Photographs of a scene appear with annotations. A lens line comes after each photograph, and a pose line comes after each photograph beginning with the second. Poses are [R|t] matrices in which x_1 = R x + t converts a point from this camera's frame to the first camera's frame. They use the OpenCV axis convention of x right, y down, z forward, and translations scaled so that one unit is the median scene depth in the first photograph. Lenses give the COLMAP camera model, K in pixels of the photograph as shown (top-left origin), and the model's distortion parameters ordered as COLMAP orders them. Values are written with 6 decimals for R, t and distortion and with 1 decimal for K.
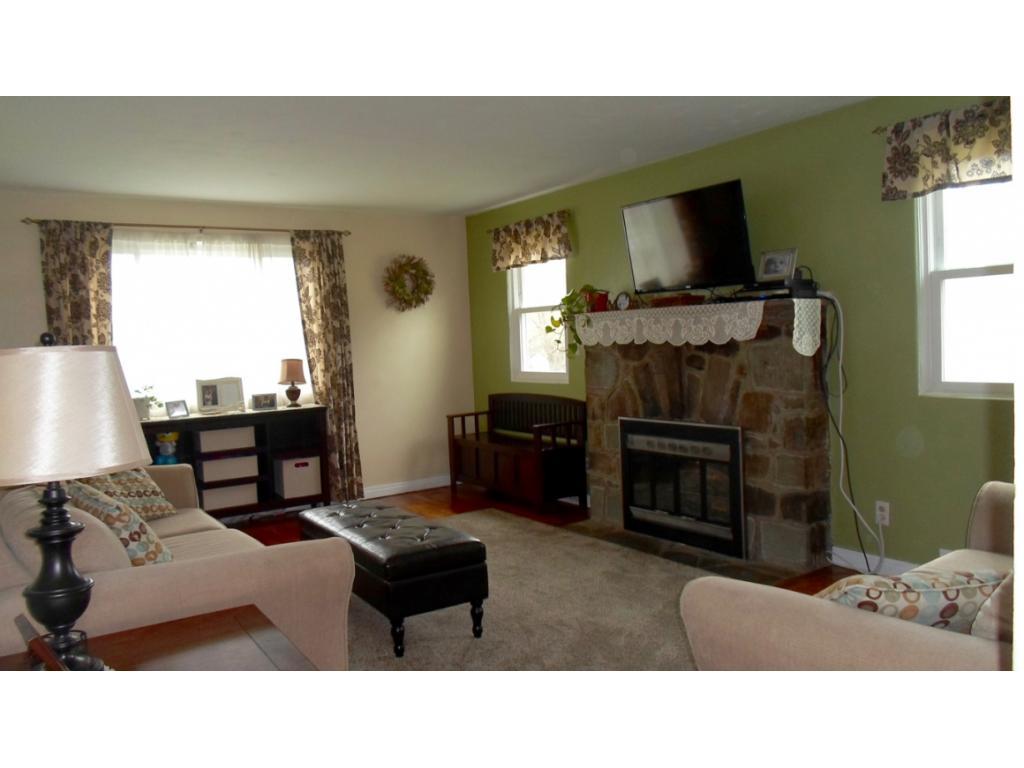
lens RADIAL K [[804.3, 0, 512.0], [0, 804.3, 384.0], [0, 0, 1]] dist [-0.006562, -0.006414]
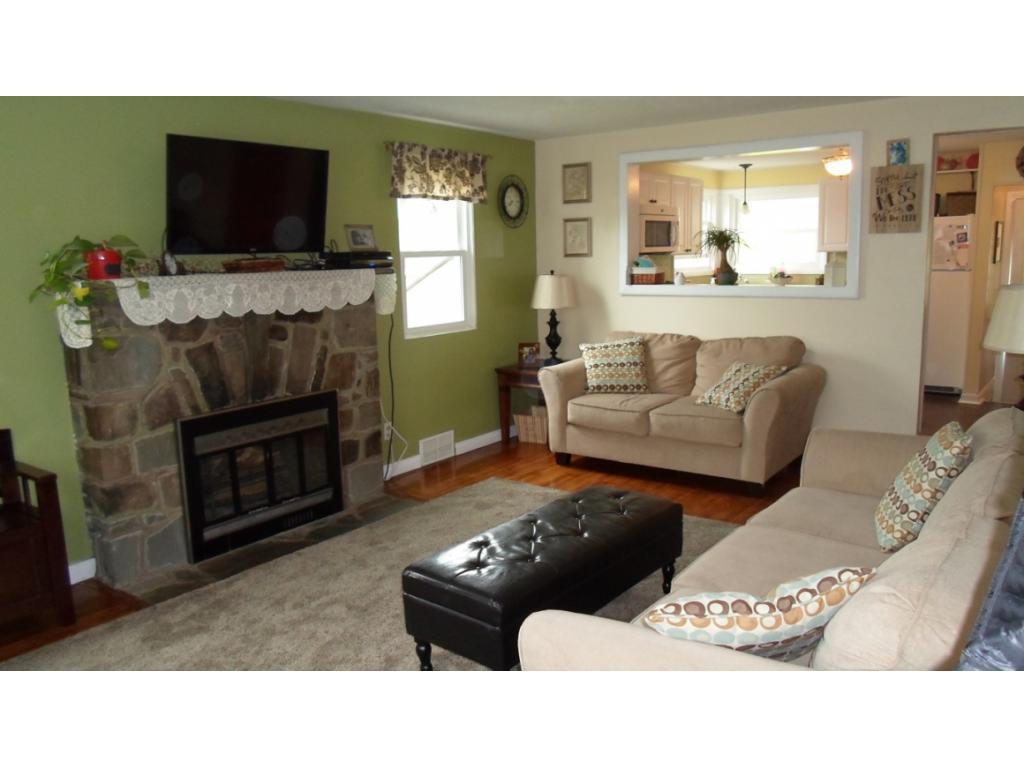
lens RADIAL K [[804.3, 0, 512.0], [0, 804.3, 384.0], [0, 0, 1]] dist [-0.006562, -0.006414]
pose [[-0.332076, -0.103090, 0.937602, -0.777219], [0.094891, 0.985316, 0.141944, -0.079120], [-0.938468, 0.136106, -0.317417, 1.109888]]
